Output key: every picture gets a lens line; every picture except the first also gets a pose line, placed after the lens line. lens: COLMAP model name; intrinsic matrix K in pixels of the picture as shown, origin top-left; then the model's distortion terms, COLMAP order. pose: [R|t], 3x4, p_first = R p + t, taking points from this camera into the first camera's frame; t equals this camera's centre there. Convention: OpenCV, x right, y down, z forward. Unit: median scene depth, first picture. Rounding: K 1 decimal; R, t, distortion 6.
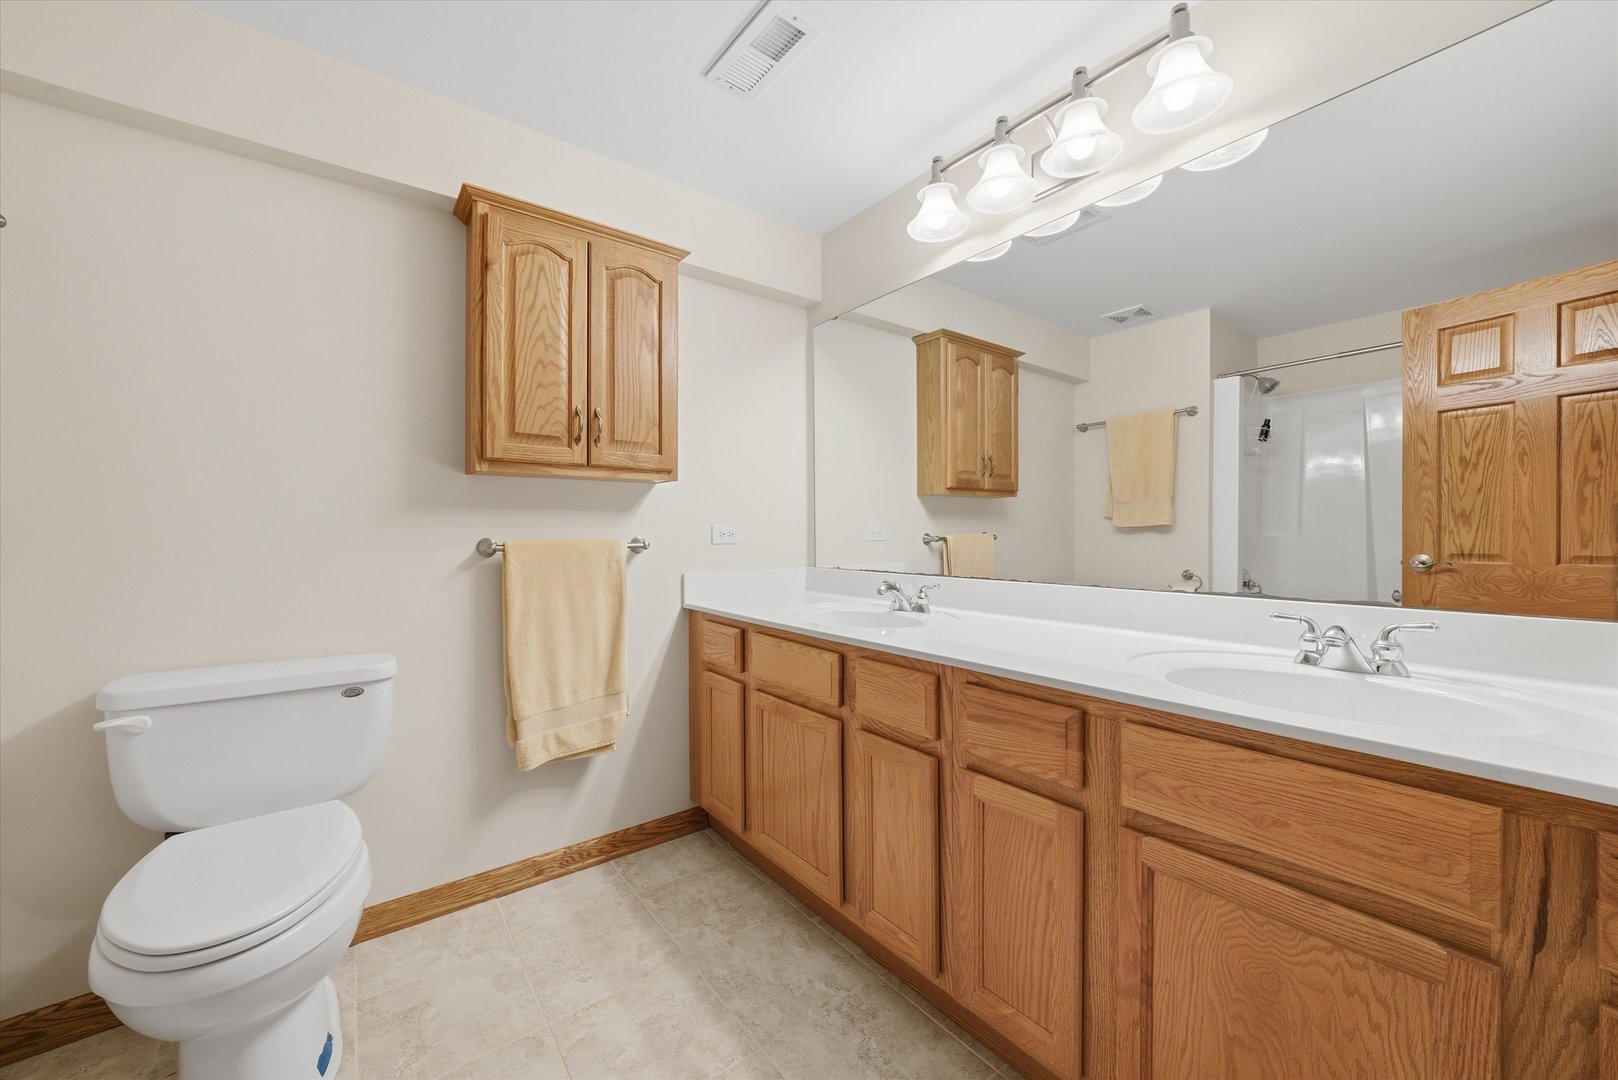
lens RADIAL K [[595.2, 0, 807.5], [0, 595.2, 535.5], [0, 0, 1]] dist [-0.003295, 0.000168]
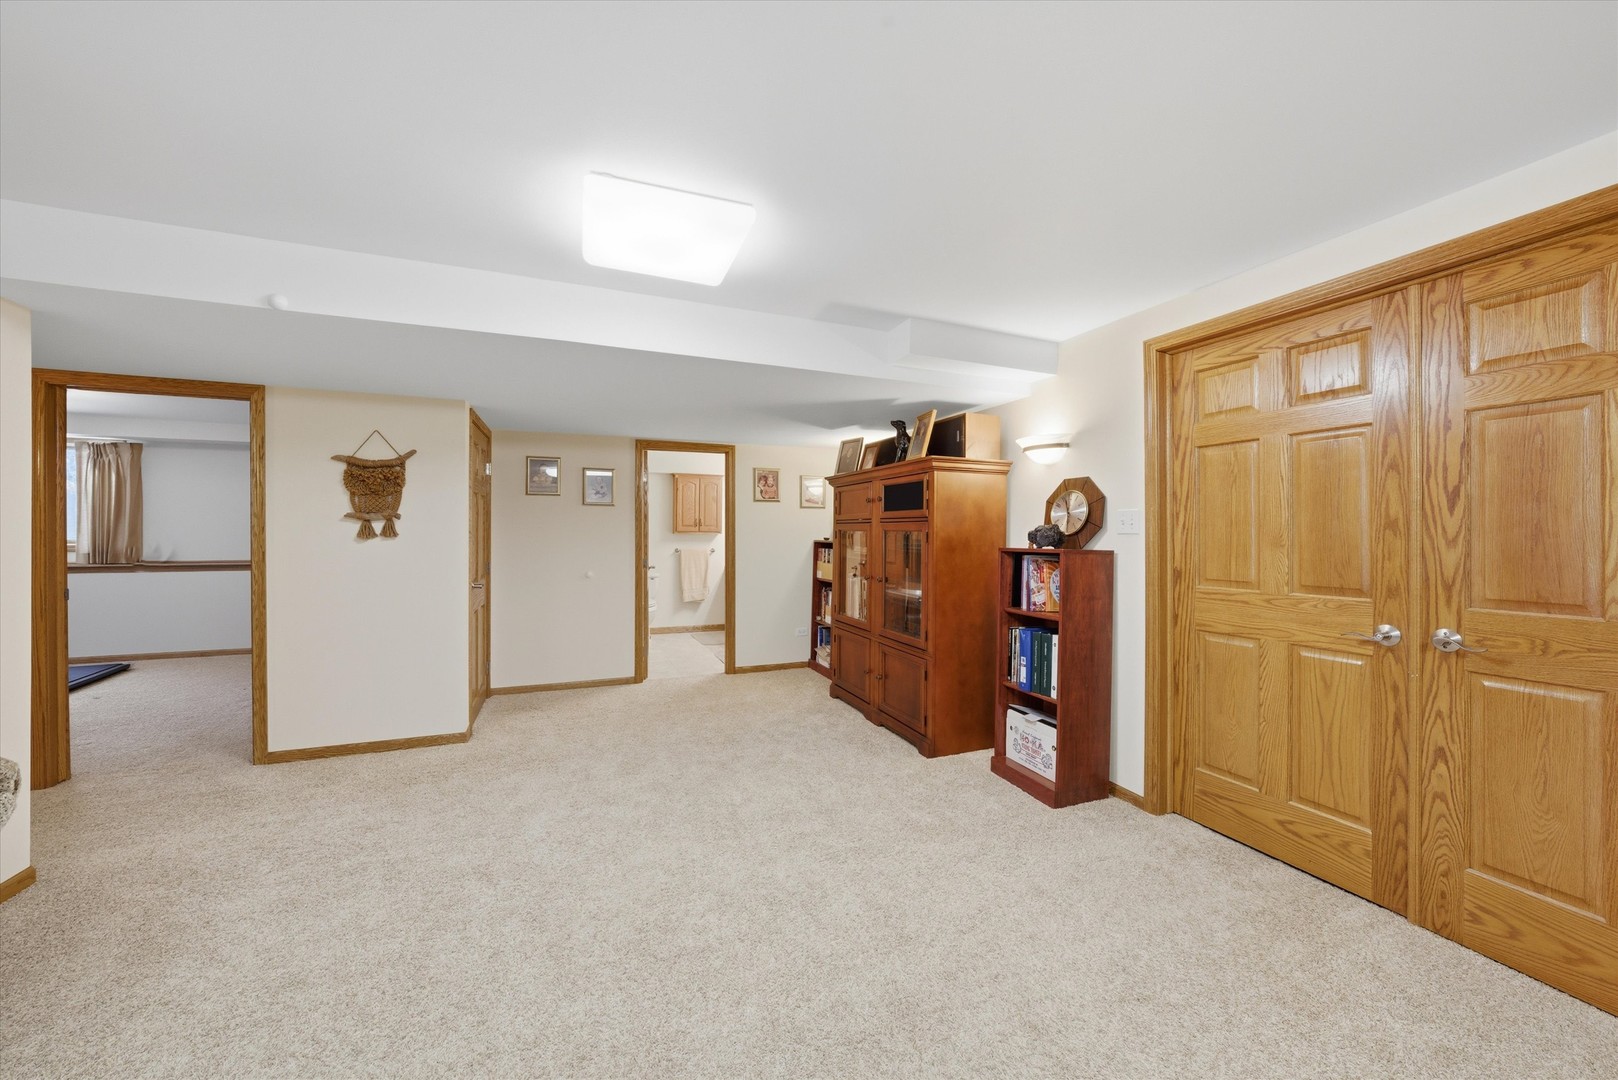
lens RADIAL K [[595.2, 0, 810.2], [0, 595.2, 537.7], [0, 0, 1]] dist [-0.003295, 0.000168]
pose [[0.962143, 0.007744, -0.272434, 1.561045], [-0.008574, 0.999962, -0.001855, -0.074715], [0.272409, 0.004120, 0.962173, -2.884720]]
